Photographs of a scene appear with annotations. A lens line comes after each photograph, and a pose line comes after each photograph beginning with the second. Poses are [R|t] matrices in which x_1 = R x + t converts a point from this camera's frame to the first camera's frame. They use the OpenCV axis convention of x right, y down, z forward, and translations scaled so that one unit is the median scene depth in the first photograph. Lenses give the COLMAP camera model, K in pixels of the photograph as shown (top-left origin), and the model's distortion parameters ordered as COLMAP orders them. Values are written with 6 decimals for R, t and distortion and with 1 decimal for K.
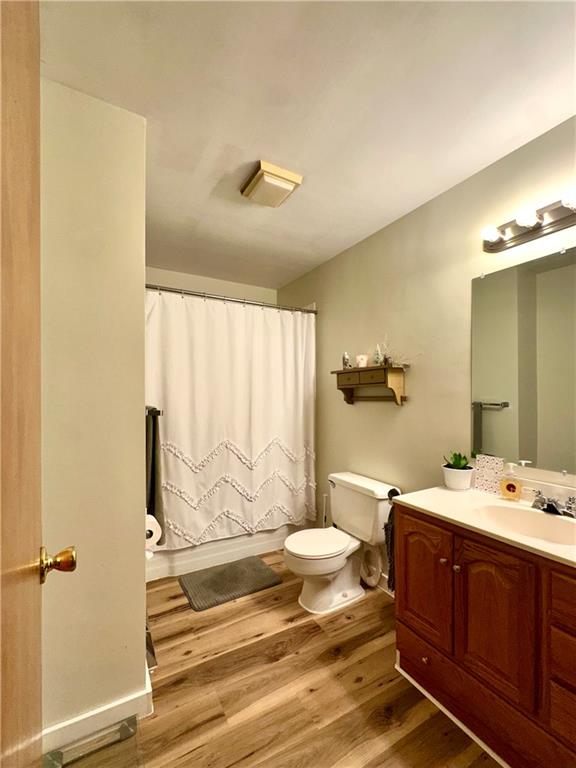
lens RADIAL K [[311.3, 0, 284.9], [0, 311.3, 403.5], [0, 0, 1]] dist [-0.000836, -0.000038]
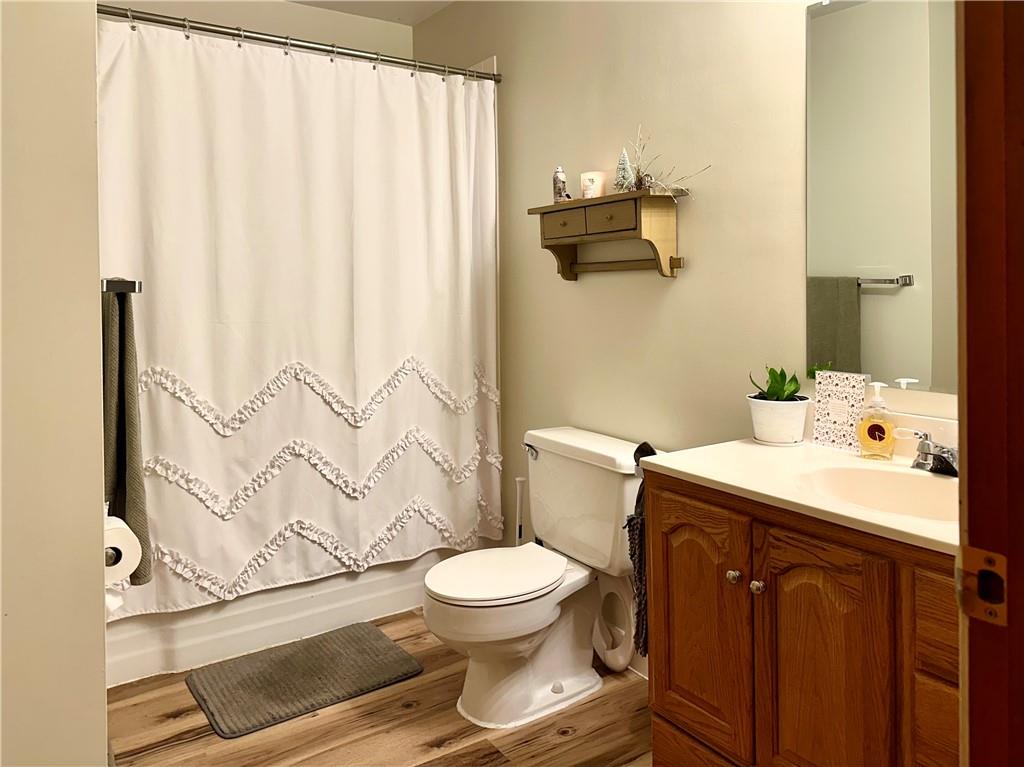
lens RADIAL K [[733.6, 0, 513.3], [0, 733.6, 310.5], [0, 0, 1]] dist [0.112292, -0.133661]
pose [[0.996714, -0.011970, 0.080112, 0.043779], [0.011296, 0.999897, 0.008855, 0.043563], [-0.080210, -0.007921, 0.996747, -0.094695]]
